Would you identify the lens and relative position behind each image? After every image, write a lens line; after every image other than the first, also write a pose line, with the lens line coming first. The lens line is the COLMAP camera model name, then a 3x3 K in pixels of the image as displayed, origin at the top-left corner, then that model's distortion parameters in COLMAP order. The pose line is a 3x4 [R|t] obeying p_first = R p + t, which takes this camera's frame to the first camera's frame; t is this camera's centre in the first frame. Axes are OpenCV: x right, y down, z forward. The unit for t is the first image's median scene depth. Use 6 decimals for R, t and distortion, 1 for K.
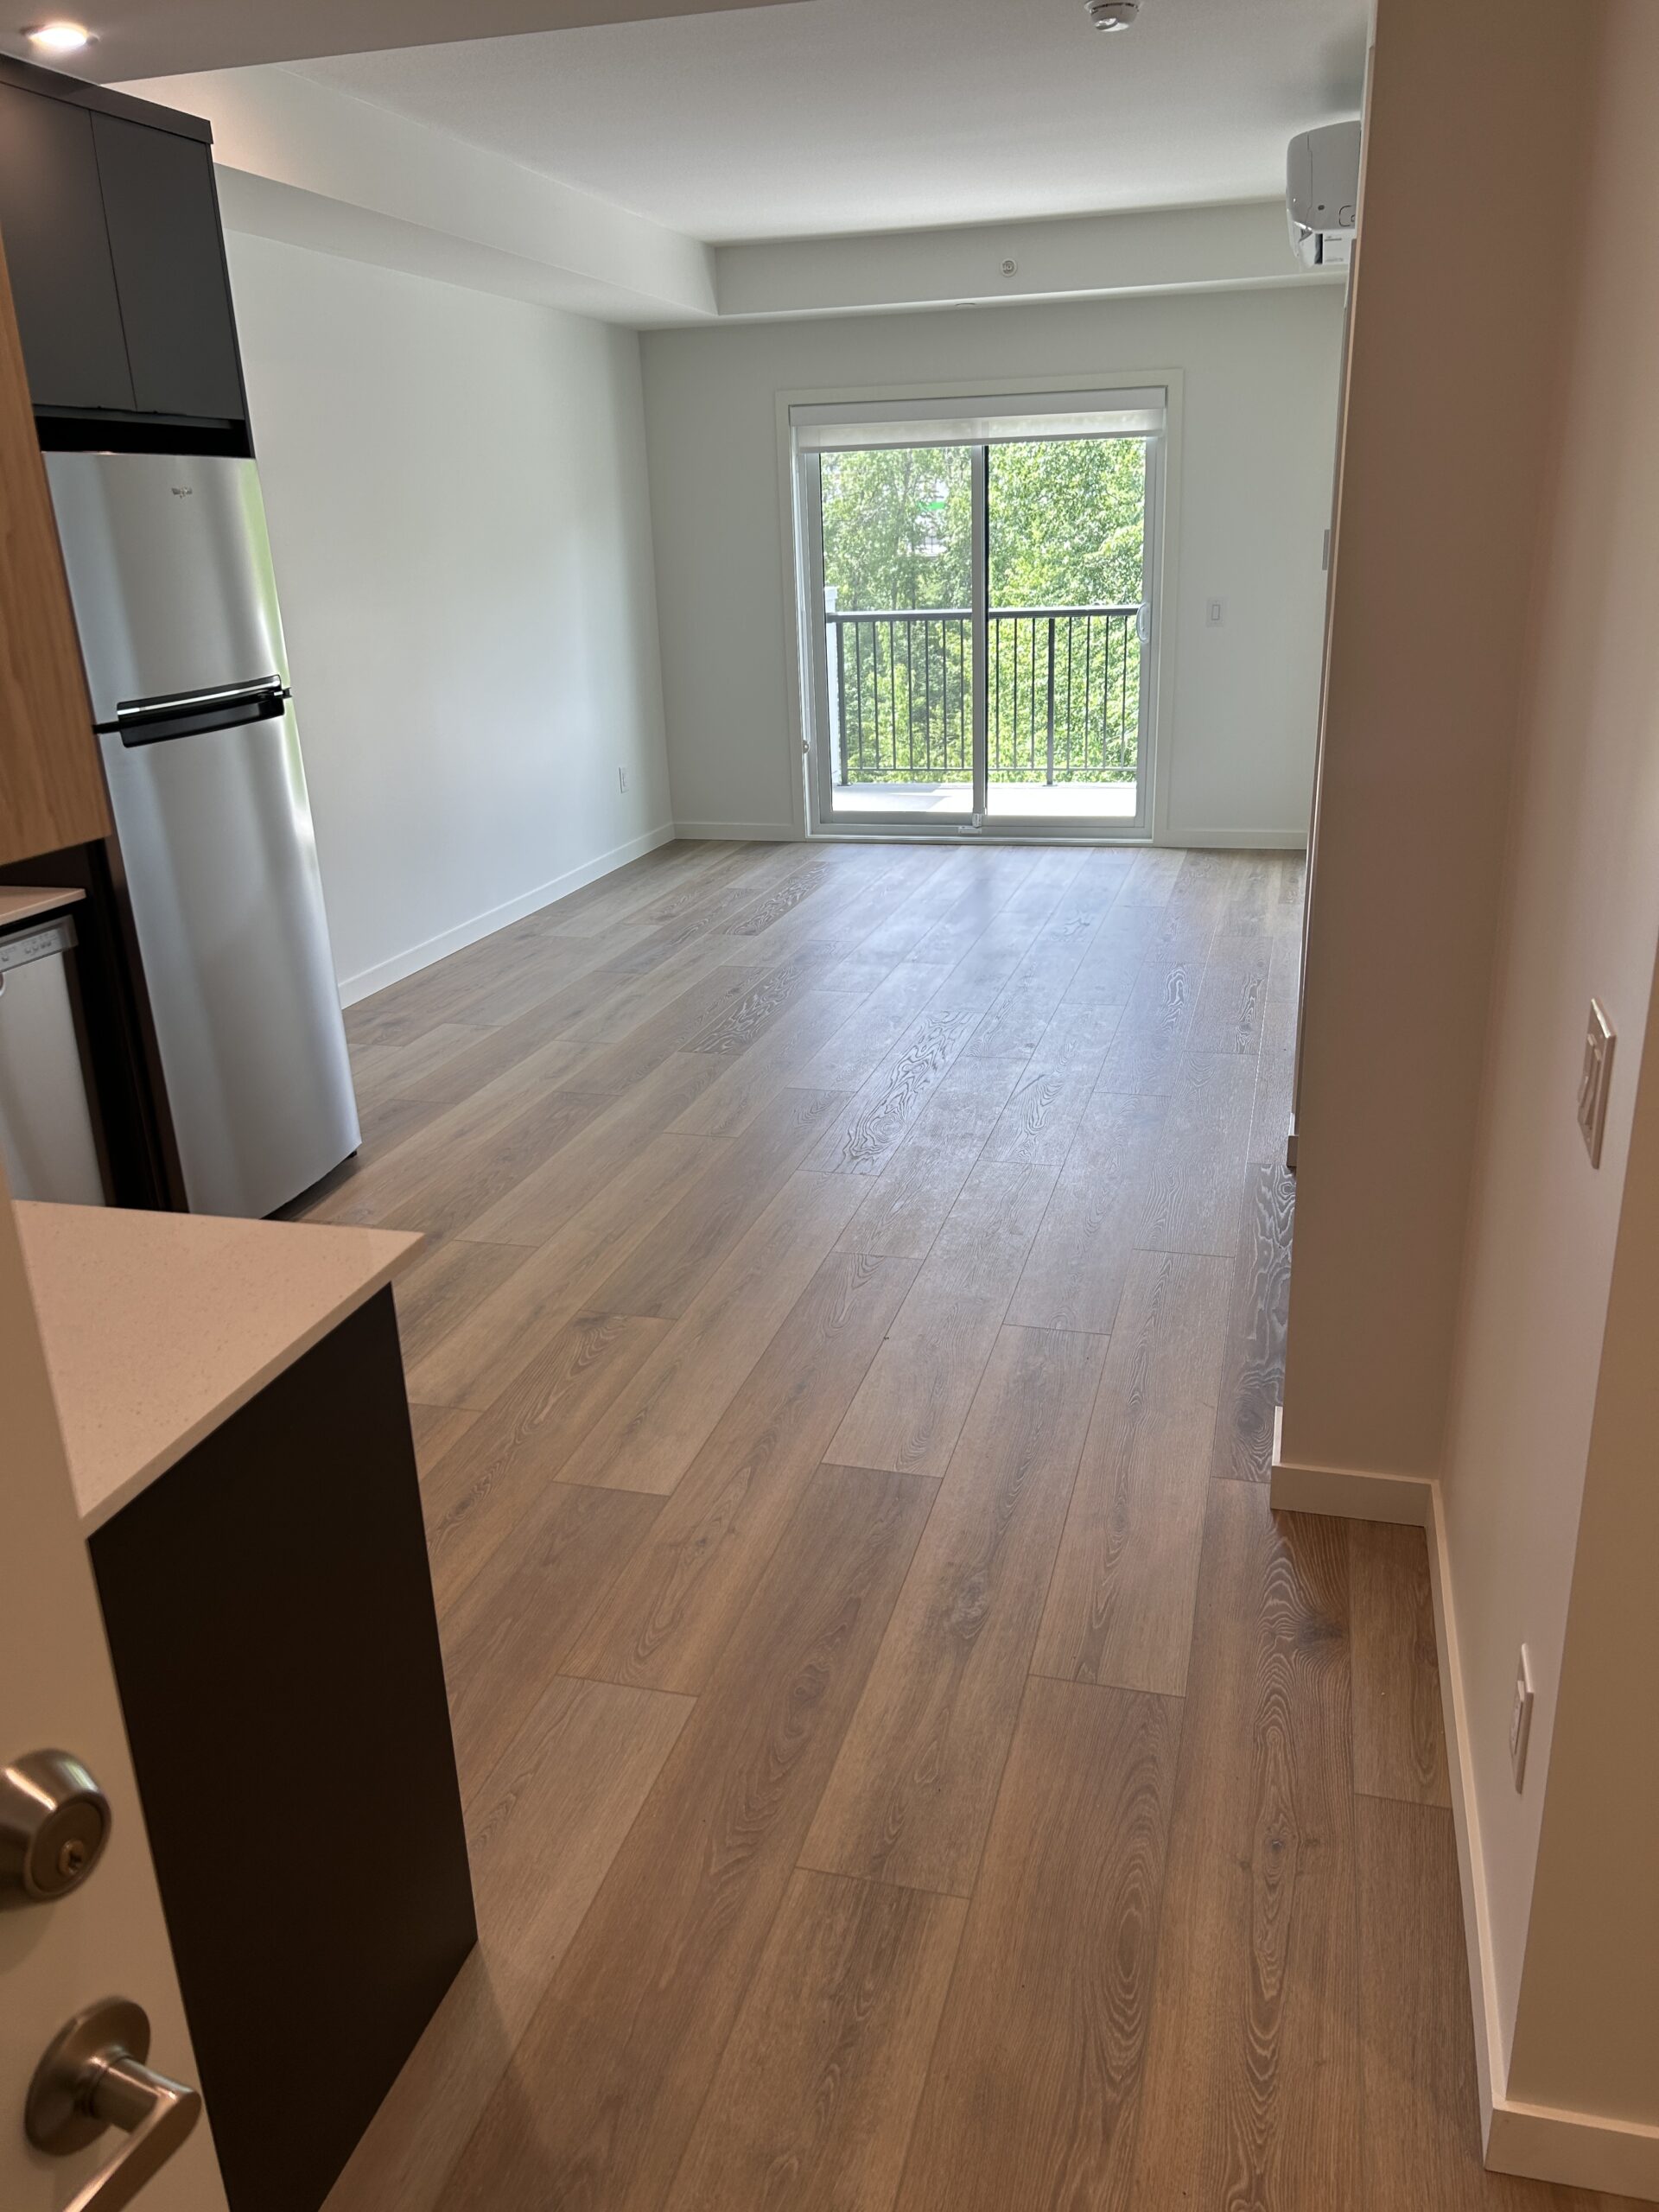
lens RADIAL K [[1663.5, 0, 841.5], [0, 1663.5, 1103.4], [0, 0, 1]] dist [0.105440, -0.150849]
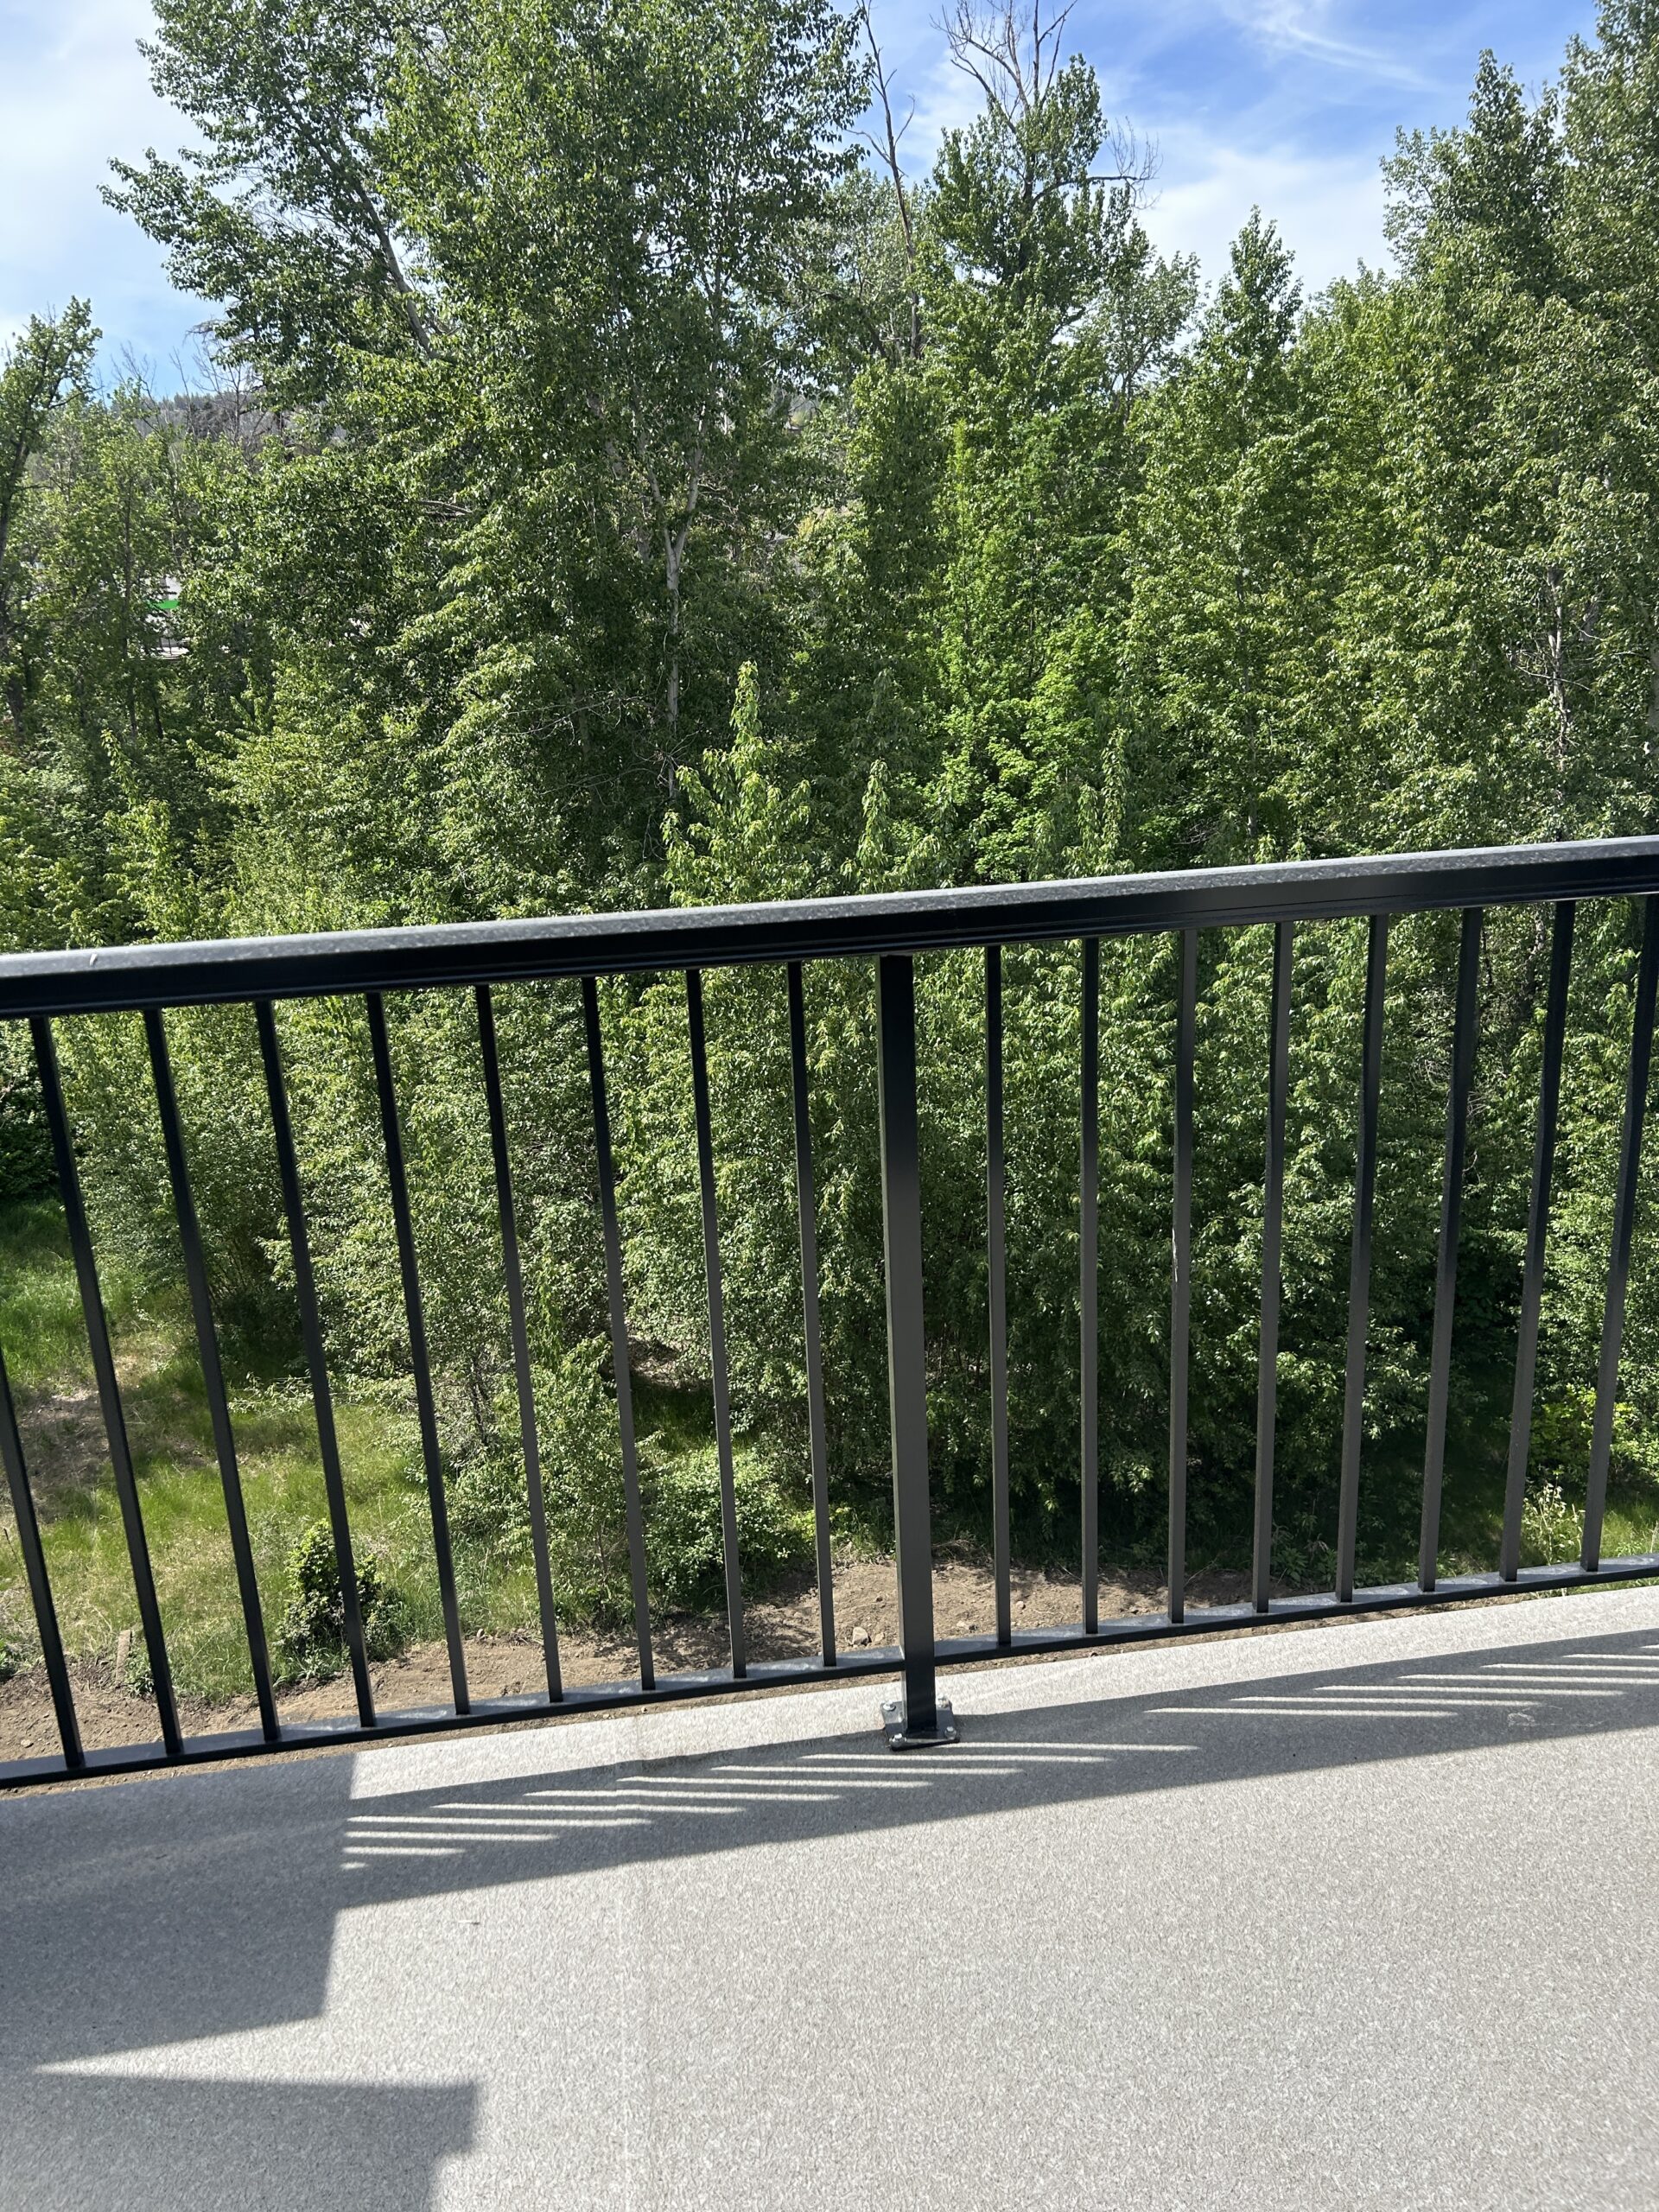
lens RADIAL K [[1651.0, 0, 810.3], [0, 1651.0, 1132.3], [0, 0, 1]] dist [-0.000440, -0.012875]
pose [[0.917818, -0.132217, 0.374338, 0.078074], [0.144376, 0.989513, -0.004489, -0.463444], [-0.369819, 0.058165, 0.927281, 1.464767]]
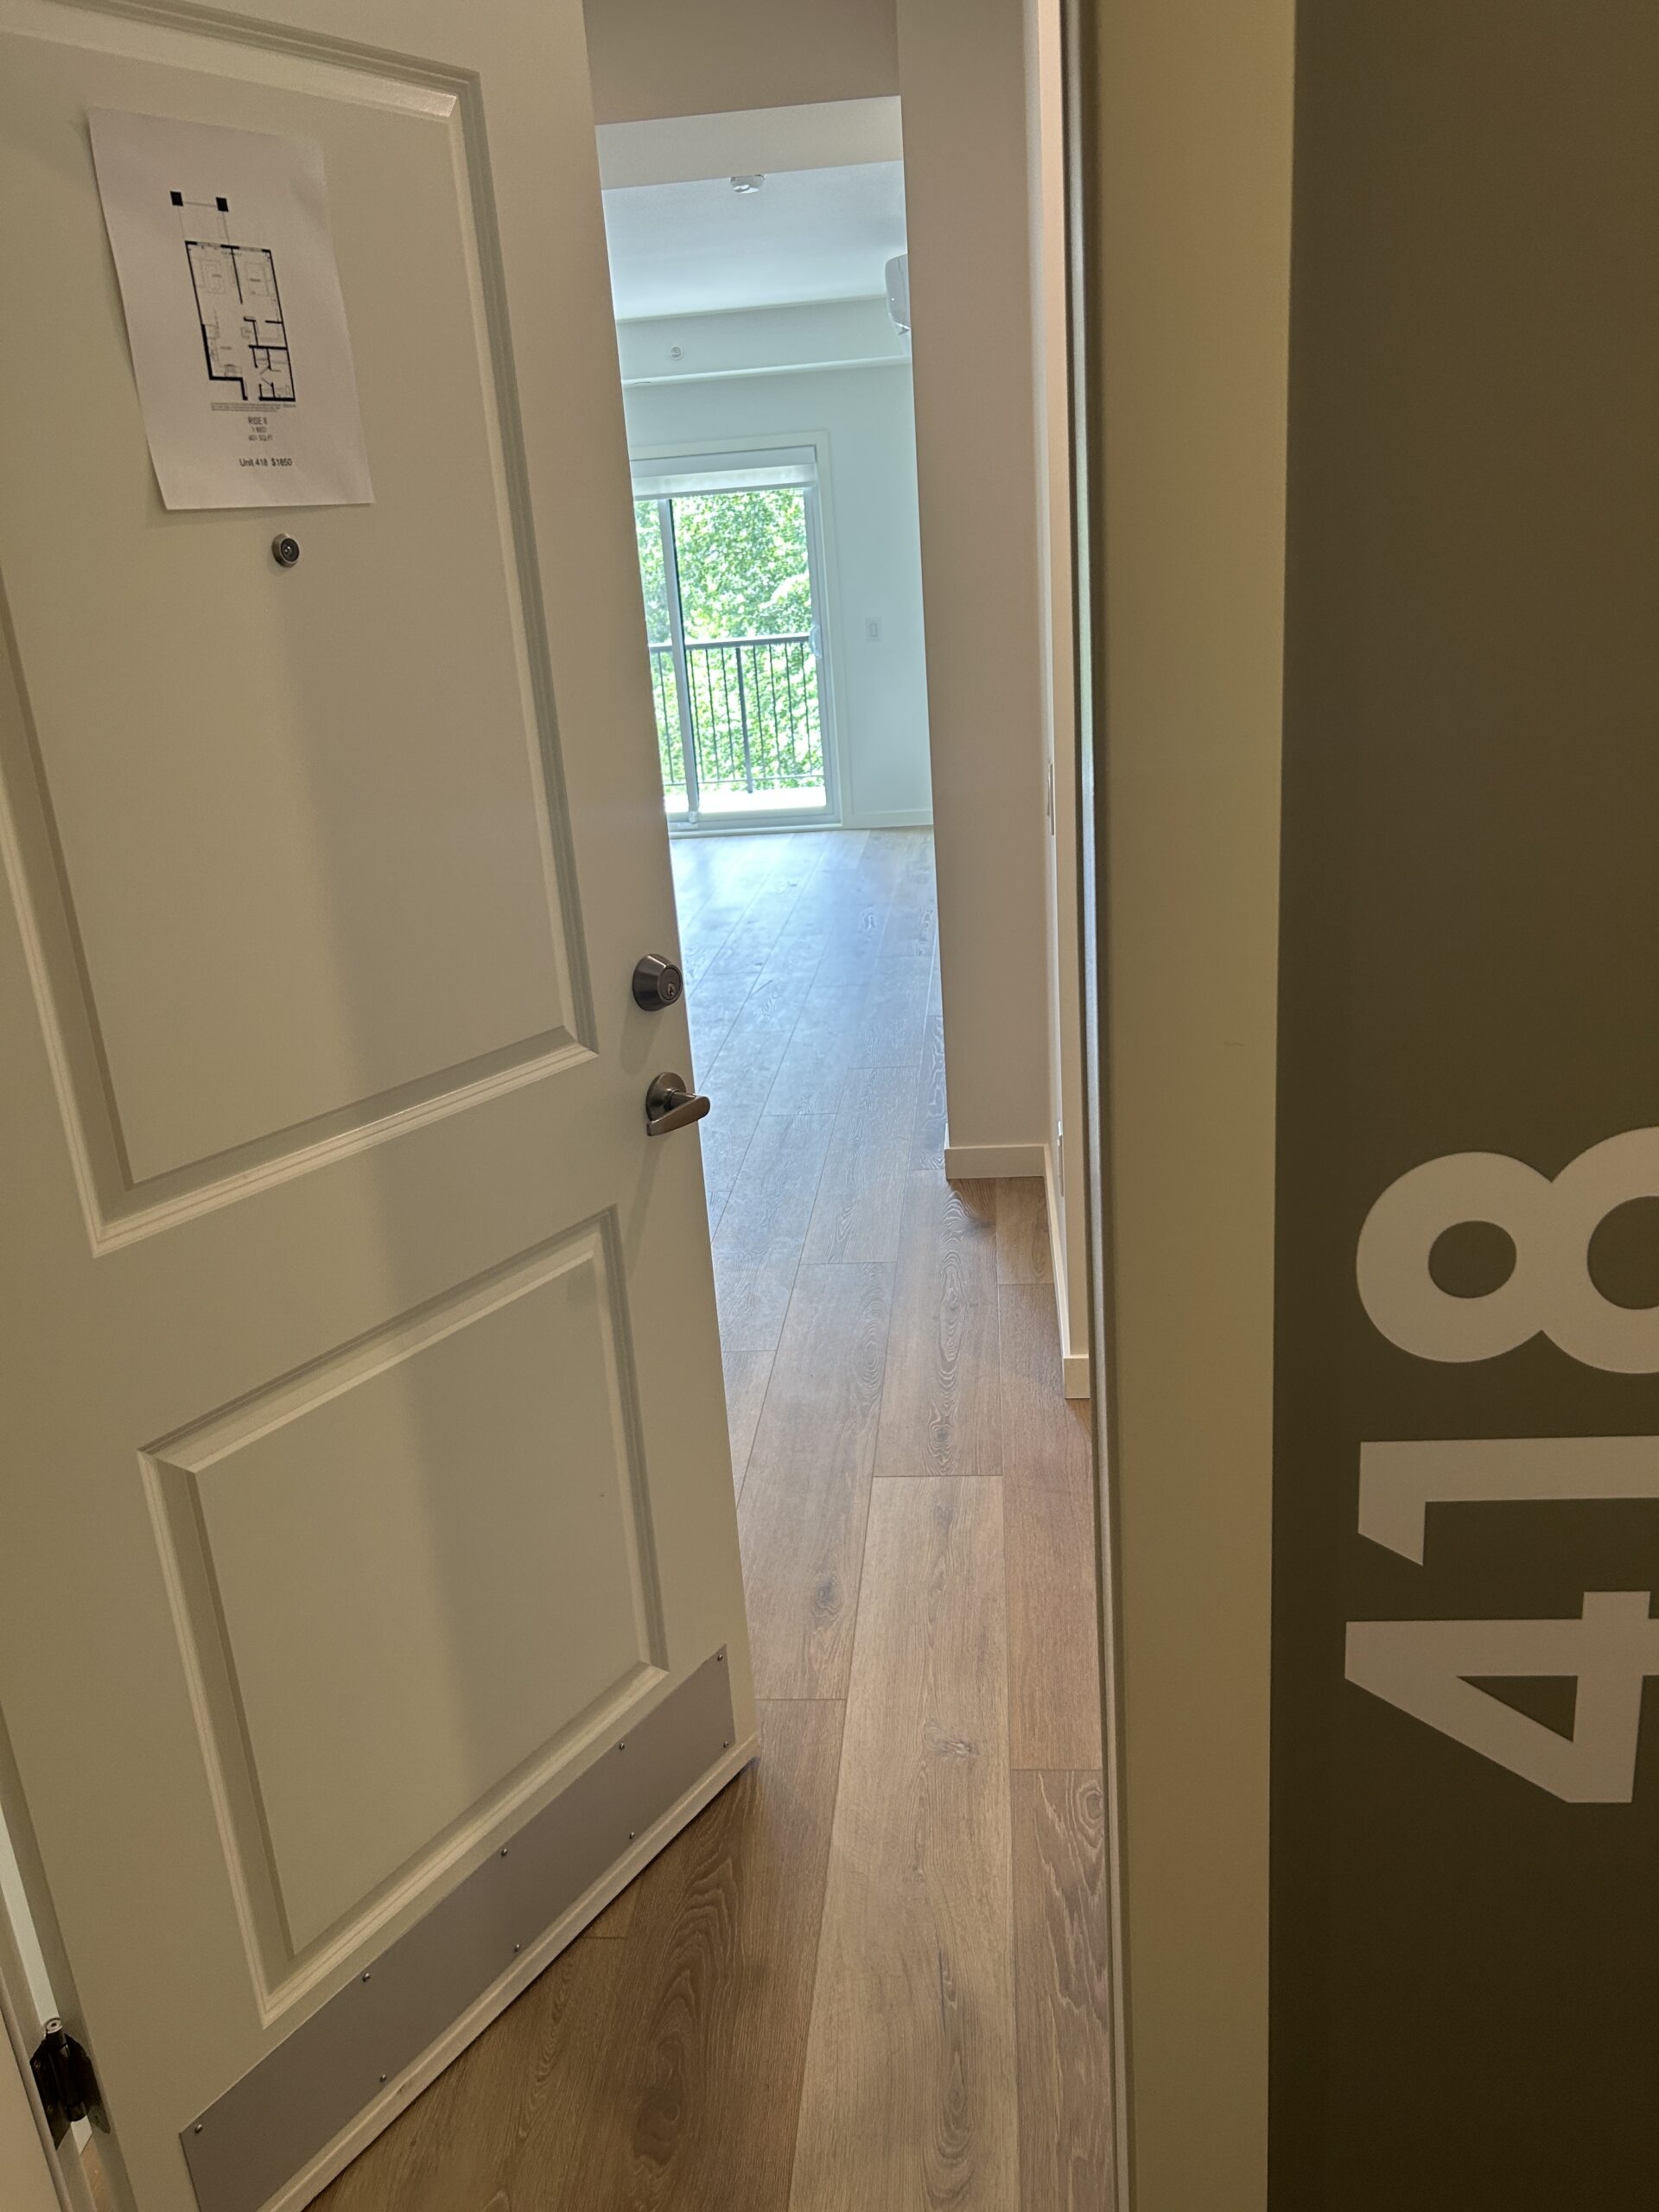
lens RADIAL K [[1666.8, 0, 829.5], [0, 1666.8, 1106.0], [0, 0, 1]] dist [0.124019, -0.309353]
pose [[0.983410, -0.089701, 0.157666, -0.039083], [0.094371, 0.995286, -0.022371, 0.095762], [-0.154916, 0.036879, 0.987239, -0.229050]]
